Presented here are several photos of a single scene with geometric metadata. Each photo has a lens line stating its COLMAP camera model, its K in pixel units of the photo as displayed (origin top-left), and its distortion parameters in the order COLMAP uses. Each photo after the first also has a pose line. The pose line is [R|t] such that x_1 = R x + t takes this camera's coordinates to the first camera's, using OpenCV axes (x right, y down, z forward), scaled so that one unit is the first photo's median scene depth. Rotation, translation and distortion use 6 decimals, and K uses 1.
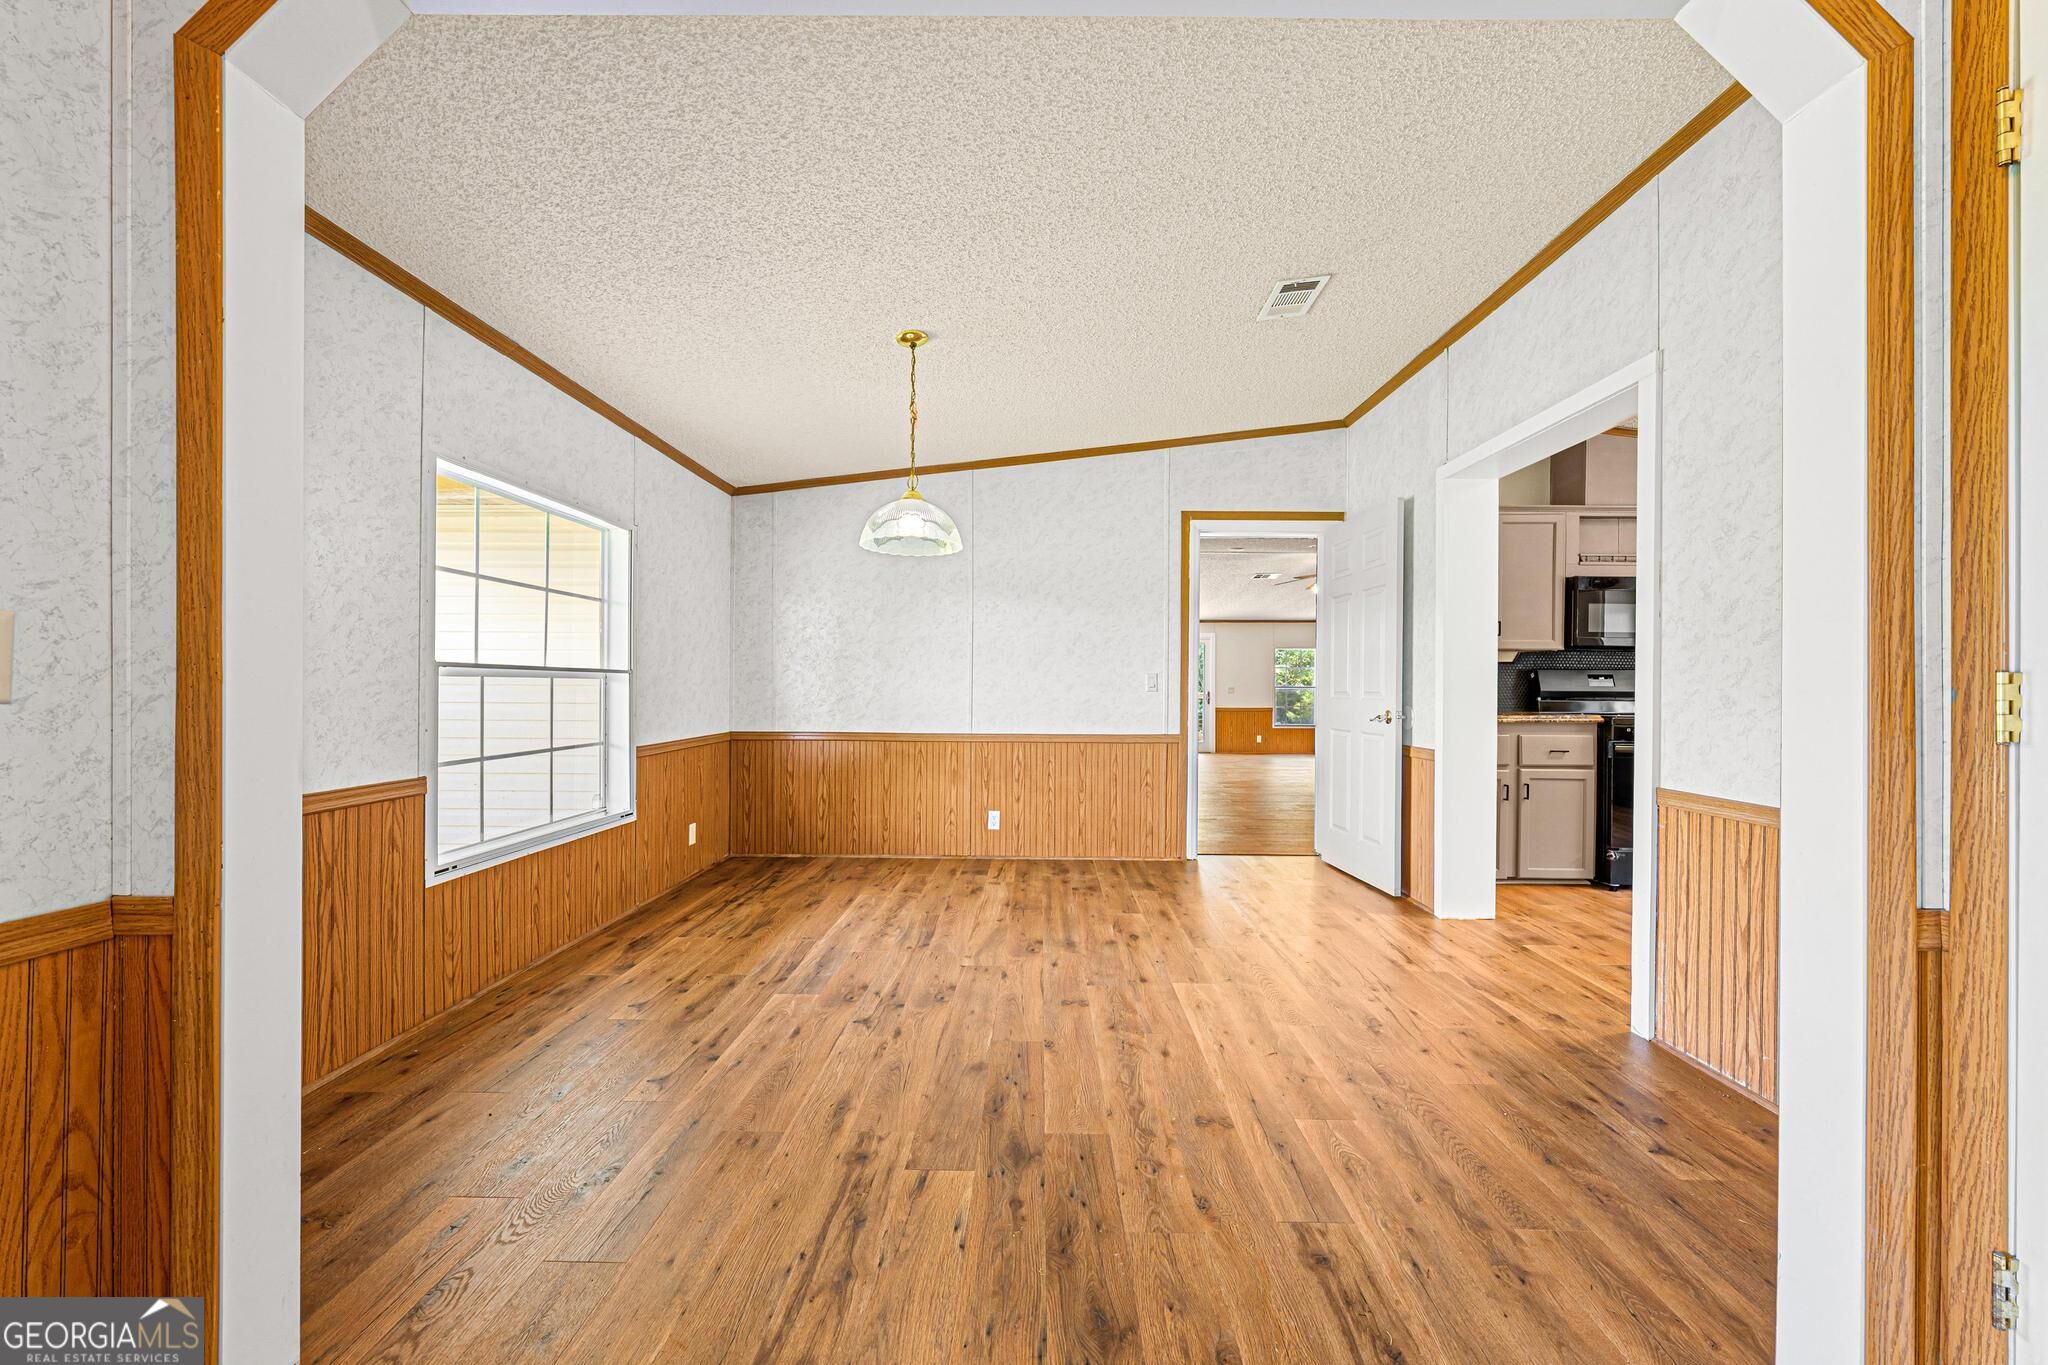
lens RADIAL K [[738.9, 0, 1037.4], [0, 738.9, 689.1], [0, 0, 1]] dist [-0.000064, -0.000352]
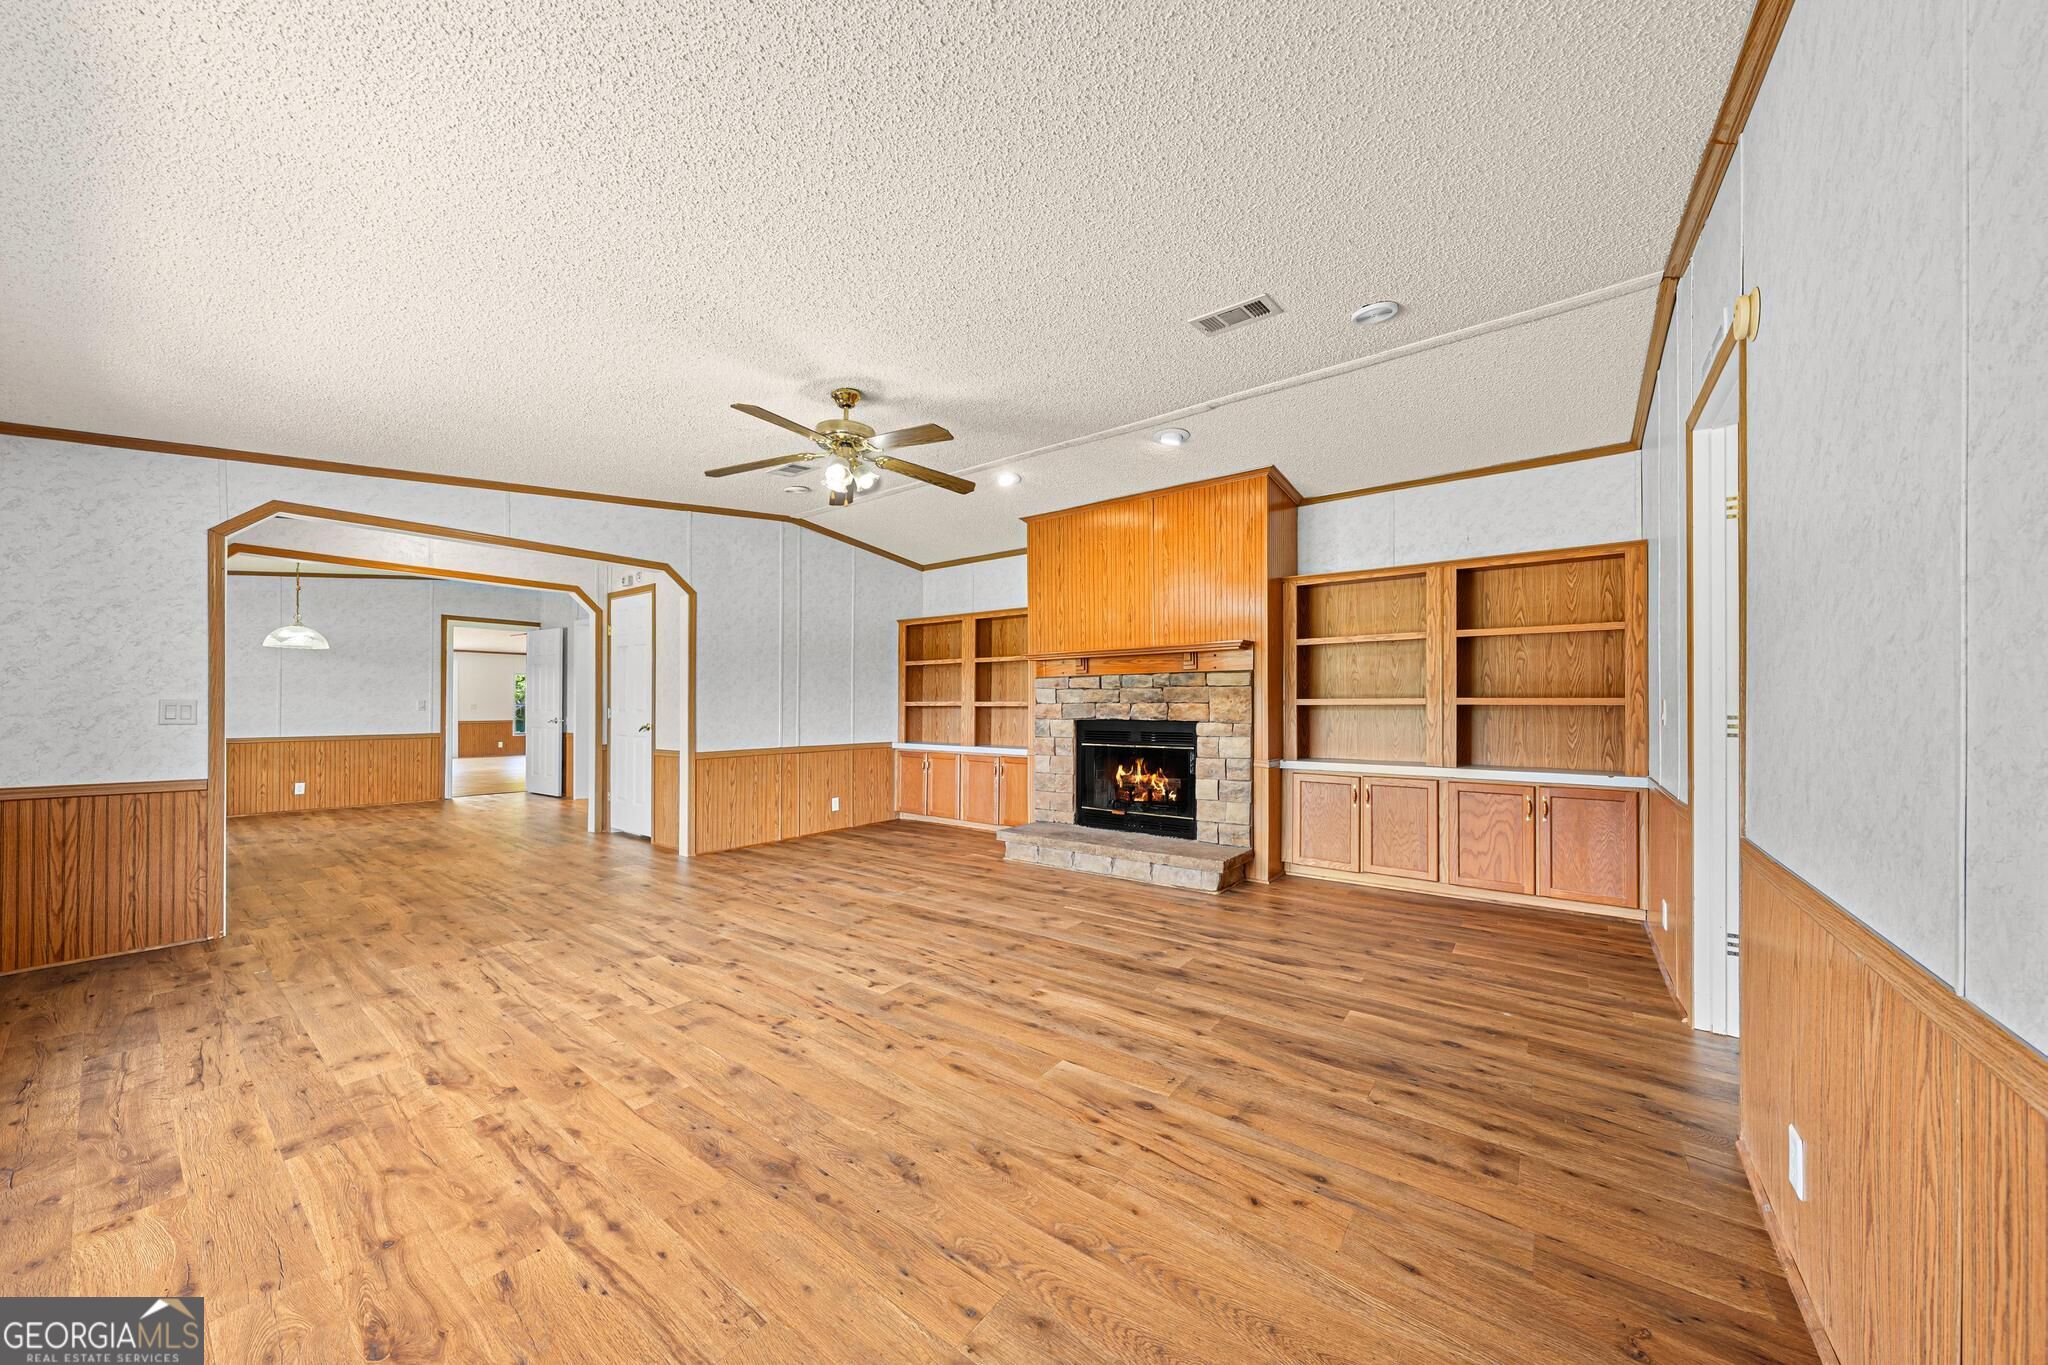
lens RADIAL K [[695.7, 0, 1017.5], [0, 695.7, 703.3], [0, 0, 1]] dist [0.000186, 0.000436]
pose [[0.606293, -0.000946, 0.795241, -0.629160], [0.001506, 0.999999, 0.000042, -0.024711], [-0.795240, 0.001172, 0.606294, -2.400889]]
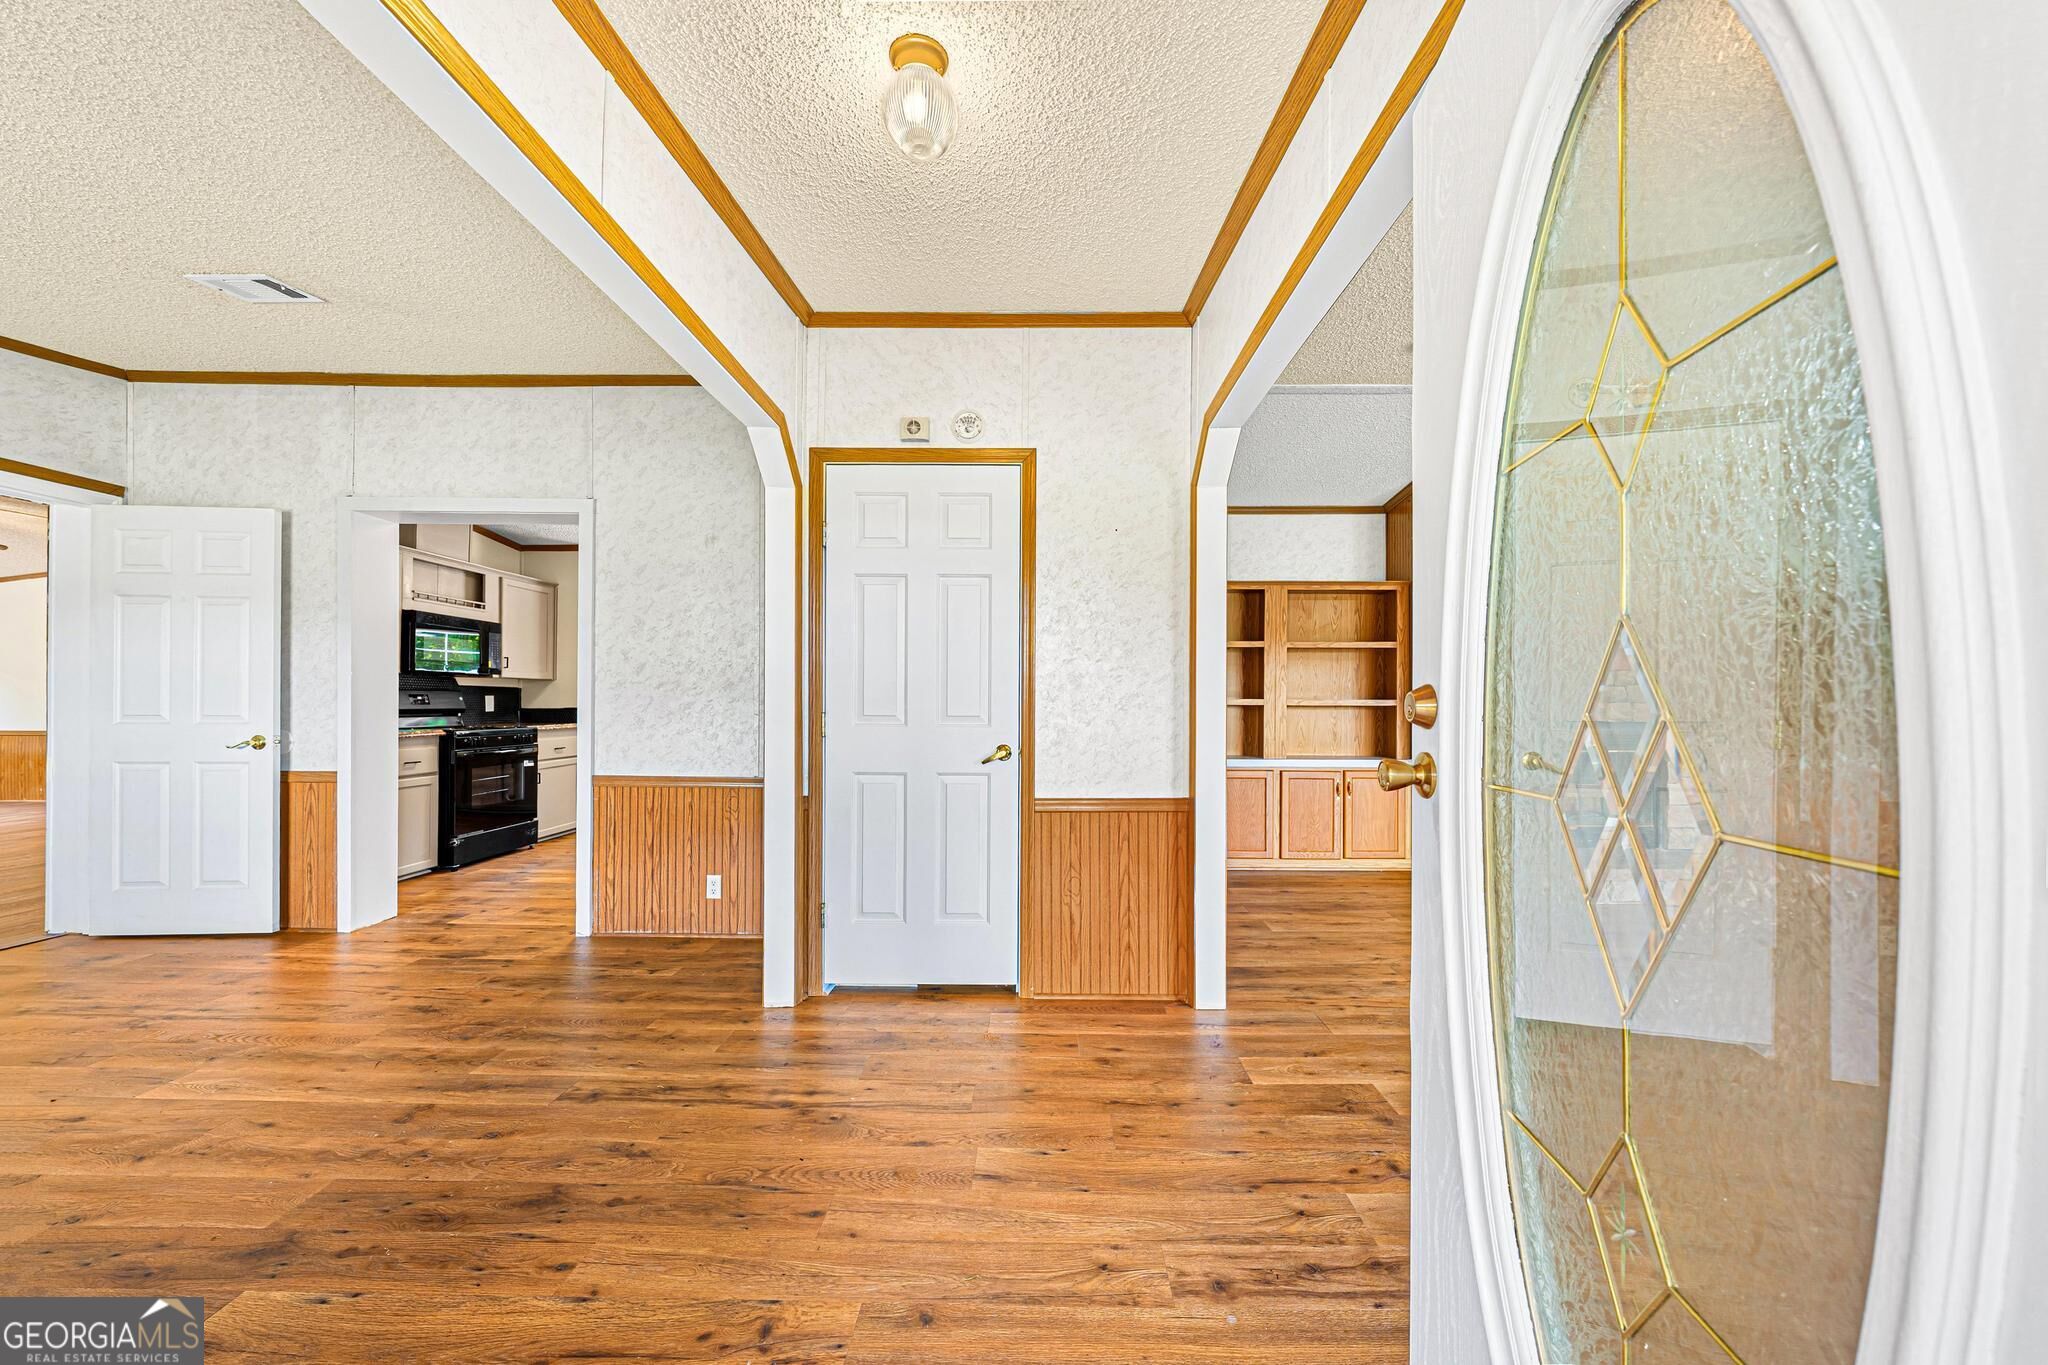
lens RADIAL K [[695.7, 0, 1030.2], [0, 695.7, 699.3], [0, 0, 1]] dist [0.000186, 0.000436]
pose [[0.008302, -0.003458, 0.999960, -0.621217], [-0.003603, 0.999987, 0.003488, -0.036425], [-0.999959, -0.003632, 0.008290, 0.048051]]
